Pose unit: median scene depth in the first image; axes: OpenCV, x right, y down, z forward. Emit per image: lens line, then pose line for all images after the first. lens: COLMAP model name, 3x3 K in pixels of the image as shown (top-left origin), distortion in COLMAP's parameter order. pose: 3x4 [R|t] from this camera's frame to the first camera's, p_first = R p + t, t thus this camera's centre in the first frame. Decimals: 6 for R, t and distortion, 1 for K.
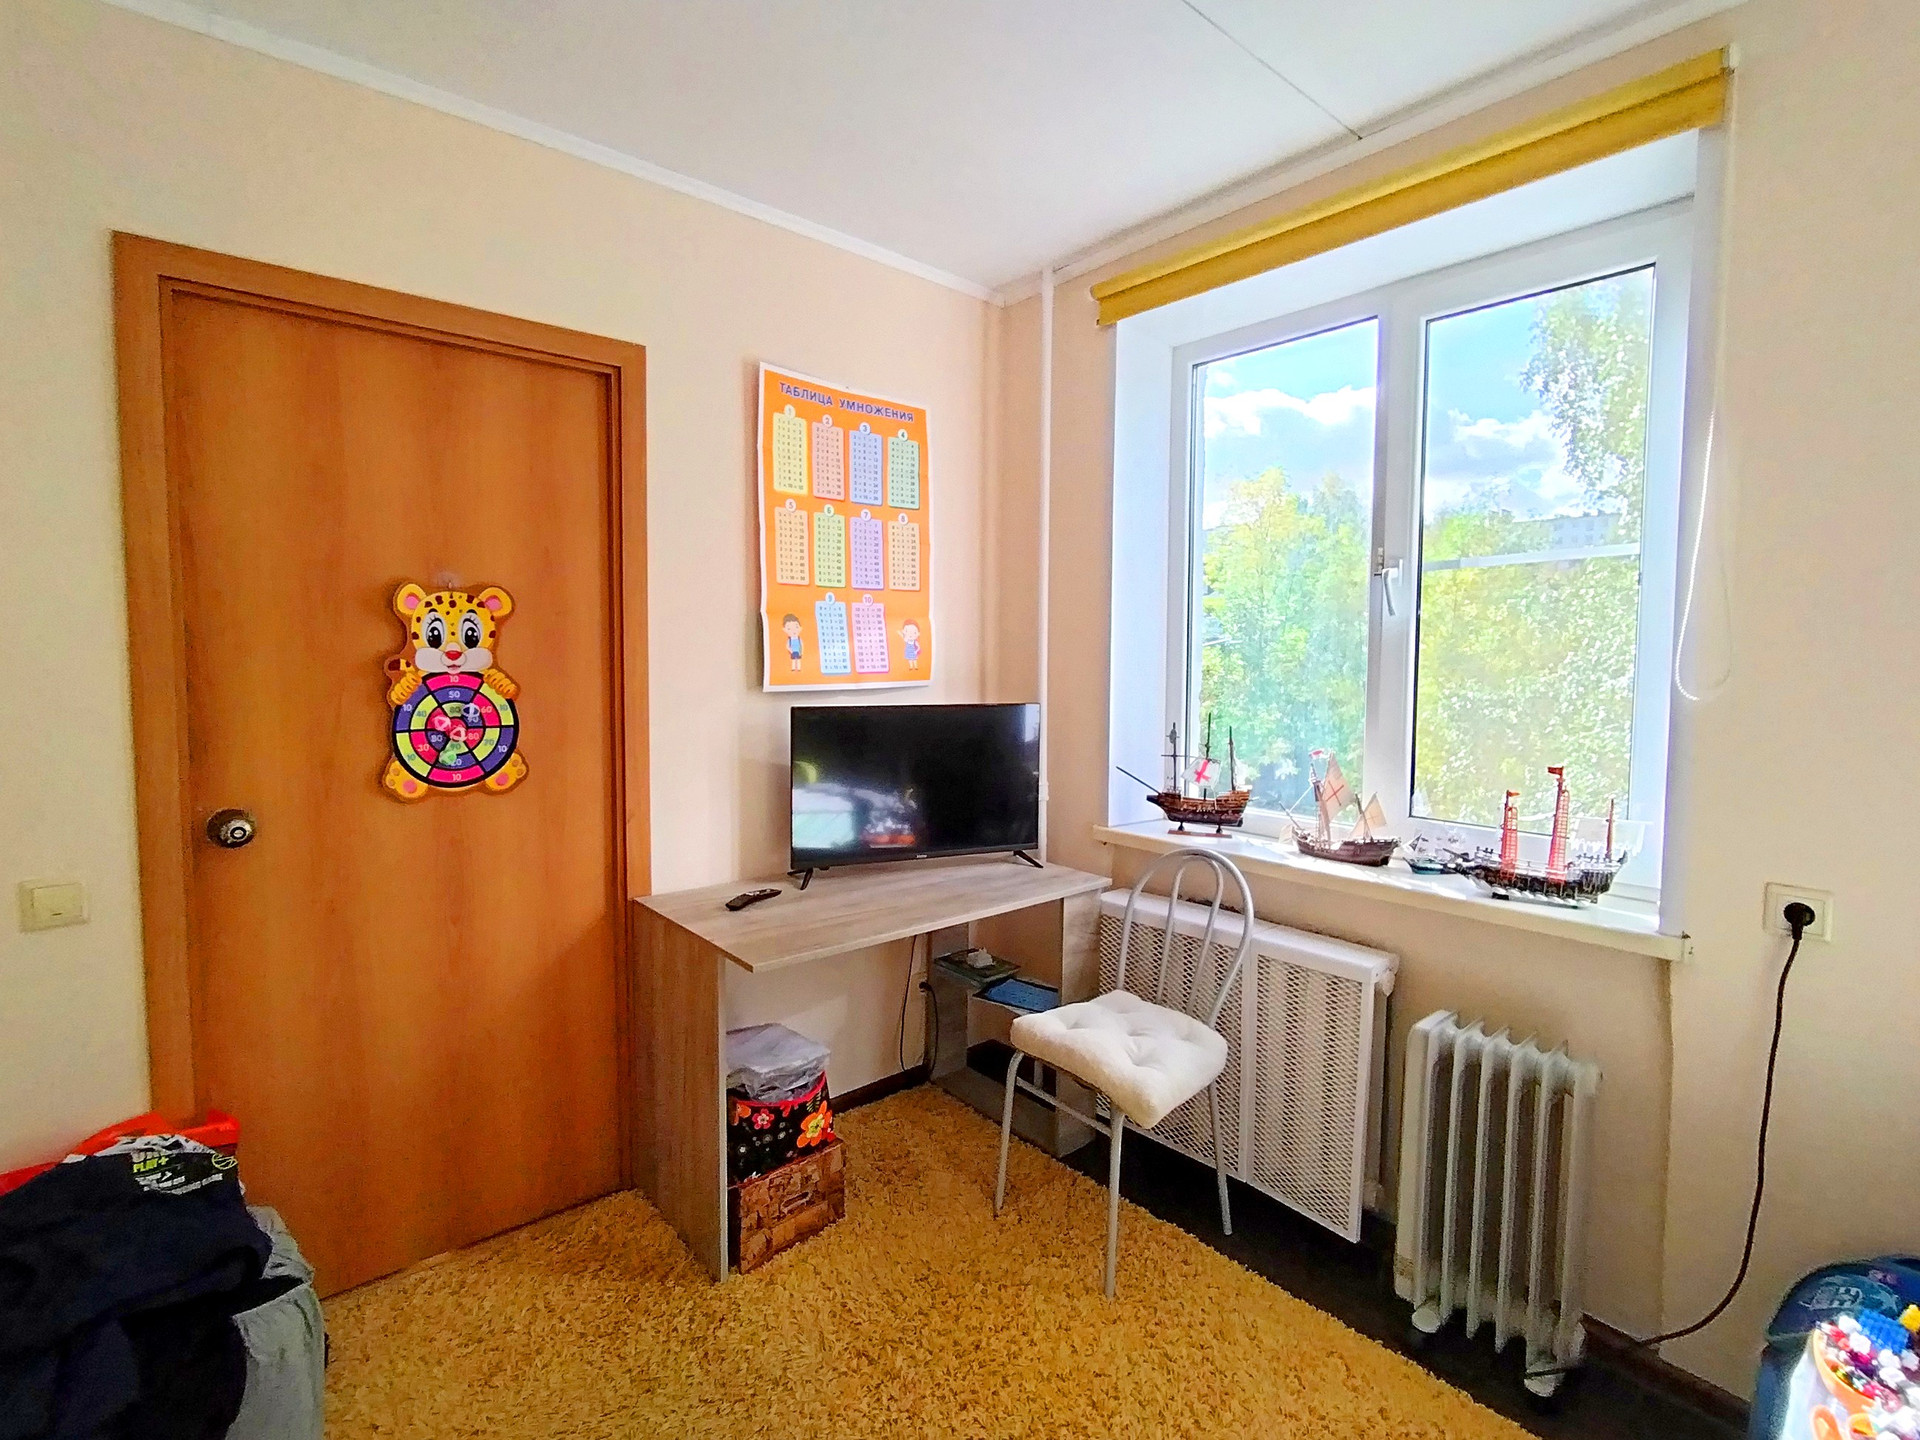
lens RADIAL K [[917.0, 0, 974.0], [0, 917.0, 715.8], [0, 0, 1]] dist [-0.007816, 0.002079]
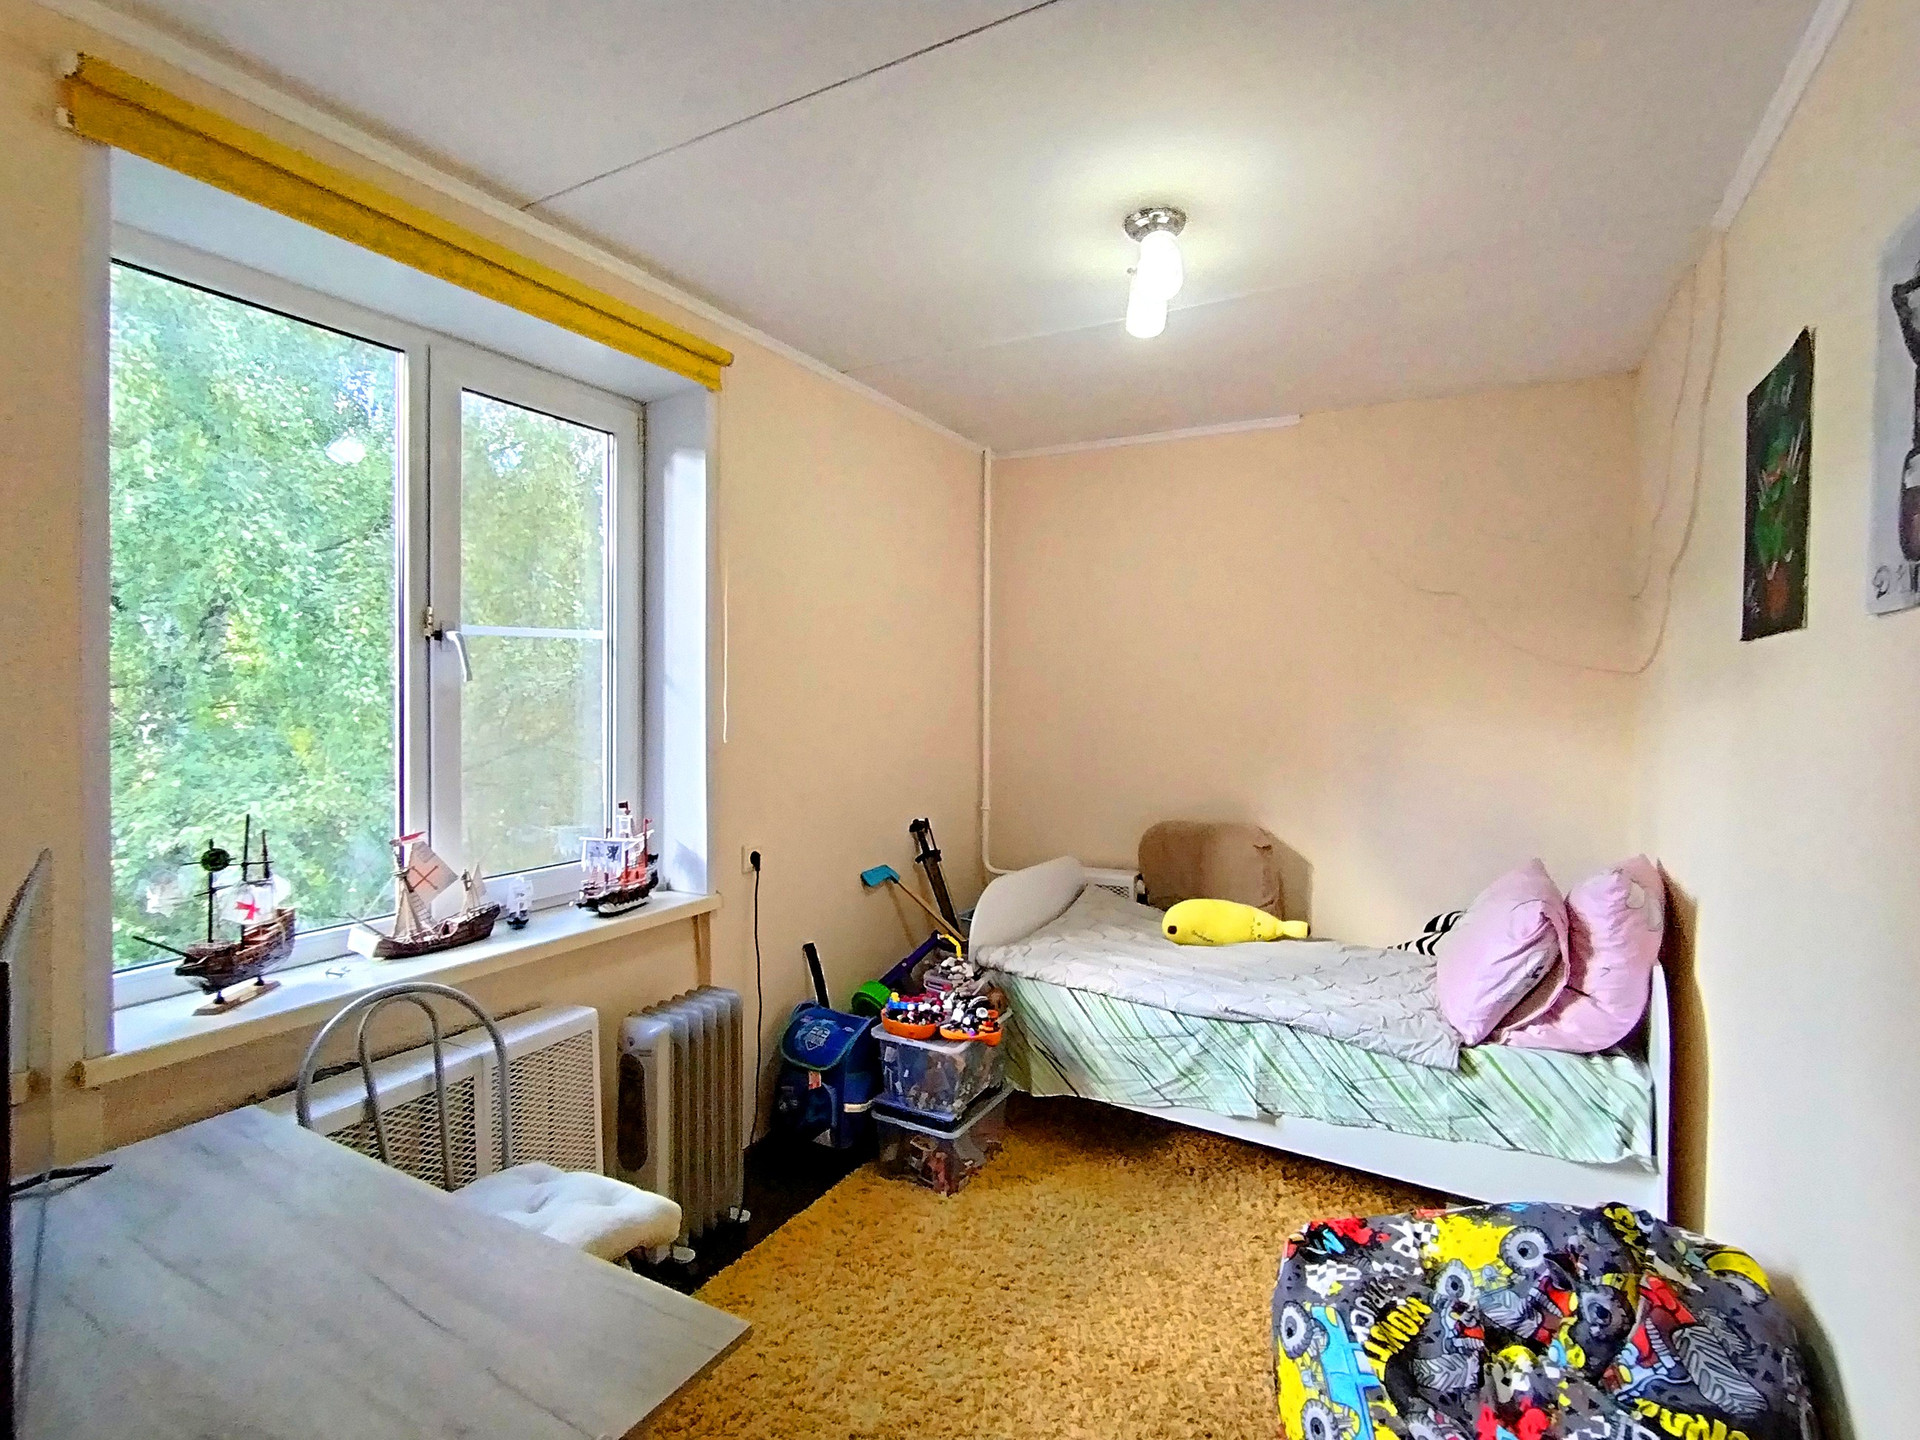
lens RADIAL K [[917.0, 0, 966.9], [0, 917.0, 723.6], [0, 0, 1]] dist [-0.007816, 0.002079]
pose [[-0.339766, -0.044718, 0.939446, -0.573012], [0.055020, 0.996213, 0.067319, -0.089734], [-0.938899, 0.074561, -0.336019, 0.741184]]
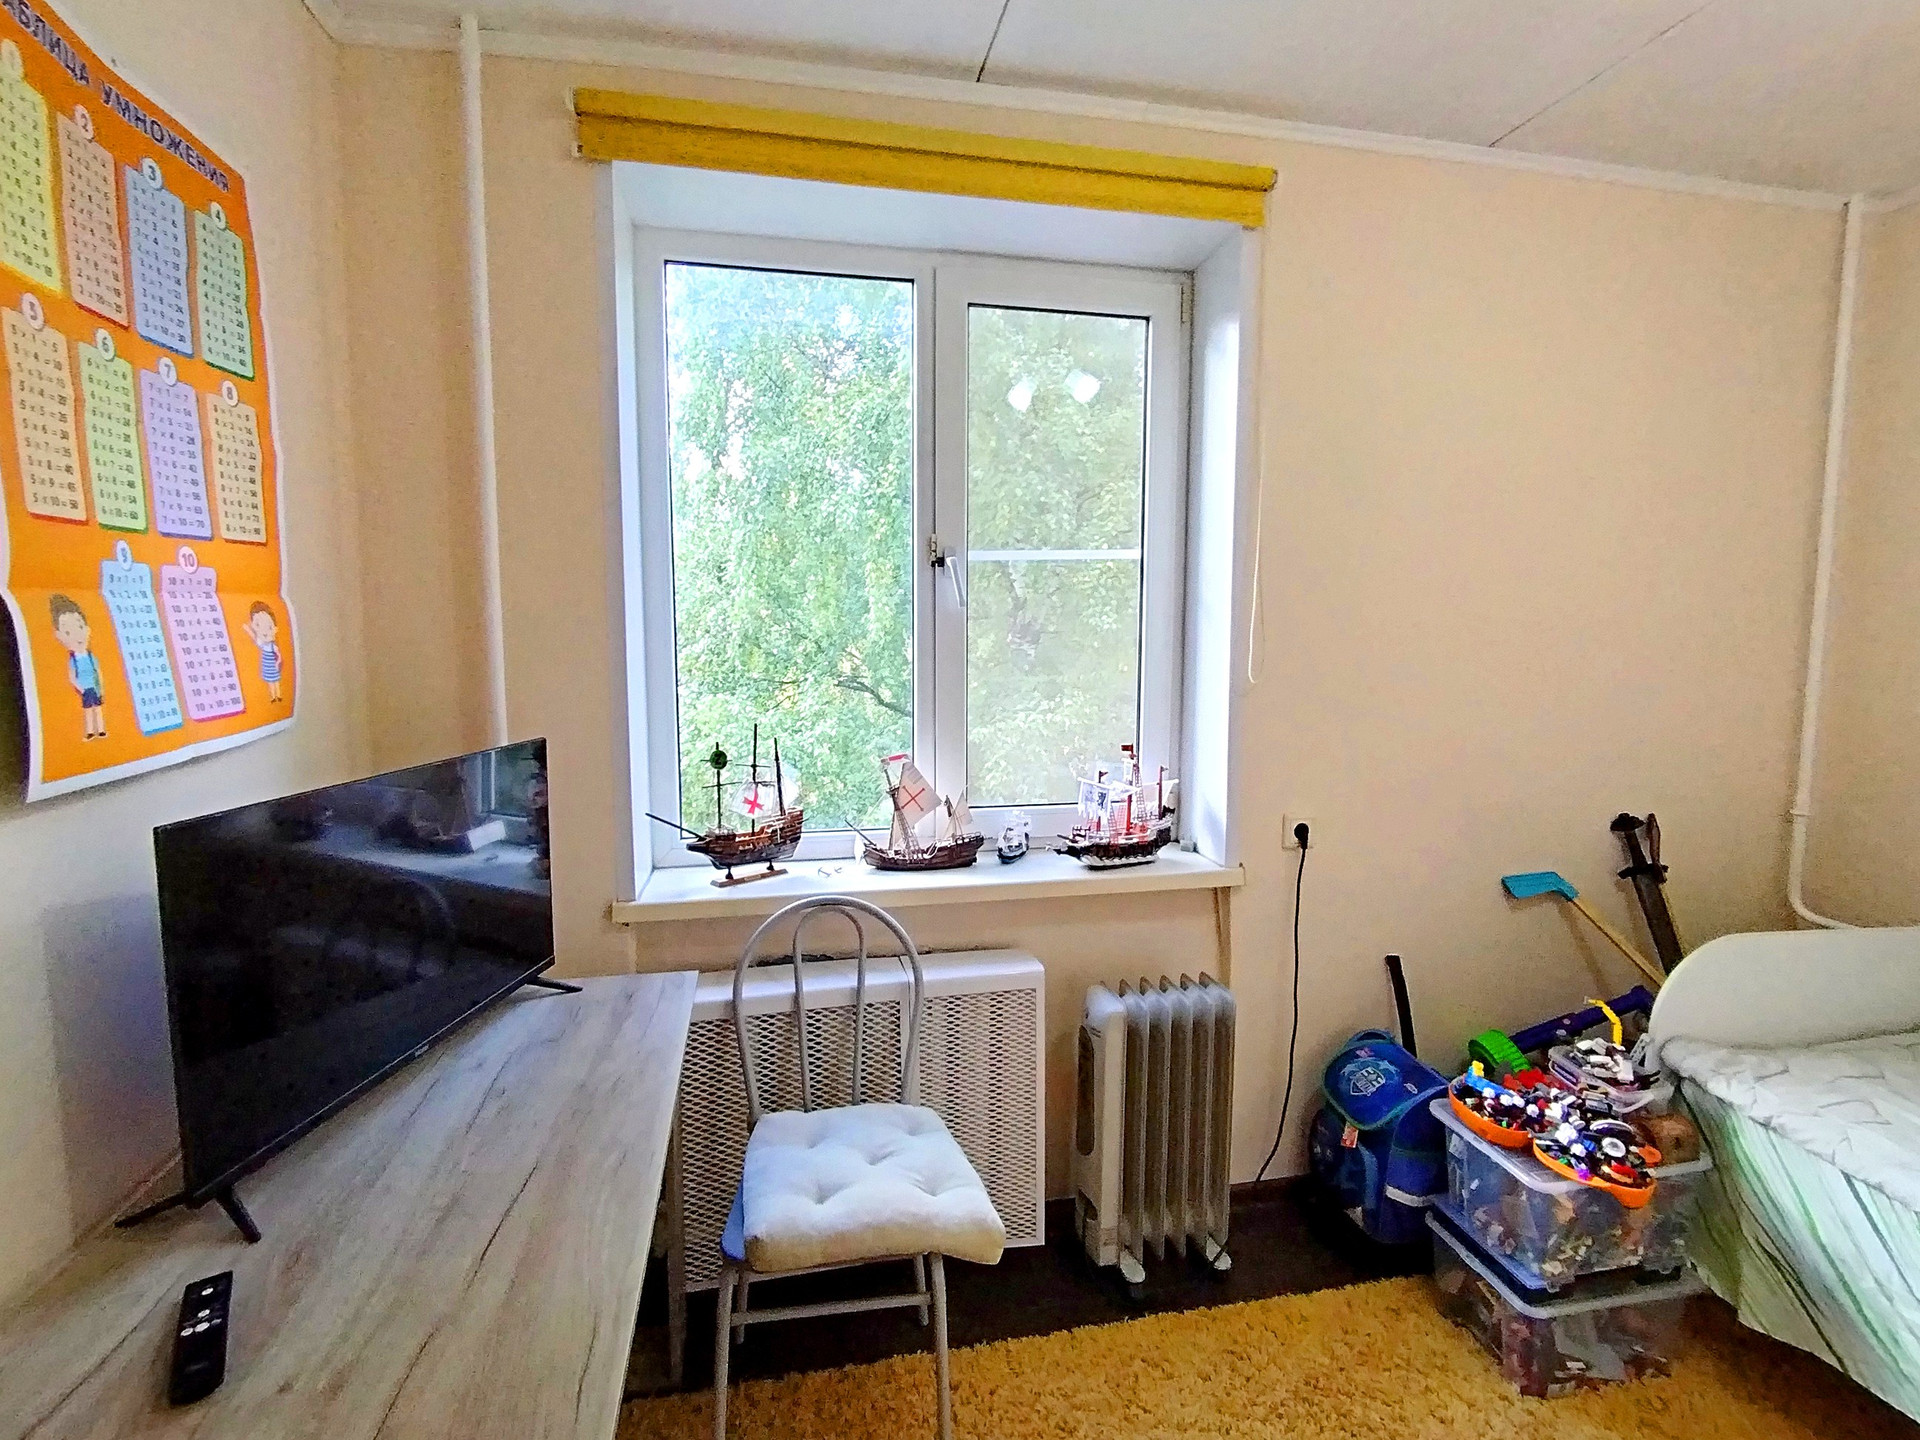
lens RADIAL K [[917.0, 0, 967.4], [0, 917.0, 713.3], [0, 0, 1]] dist [-0.007816, 0.002079]
pose [[0.492919, -0.099169, 0.864405, -0.345746], [0.059104, 0.995005, 0.080449, -0.067566], [-0.868066, 0.011435, 0.496318, 0.460895]]
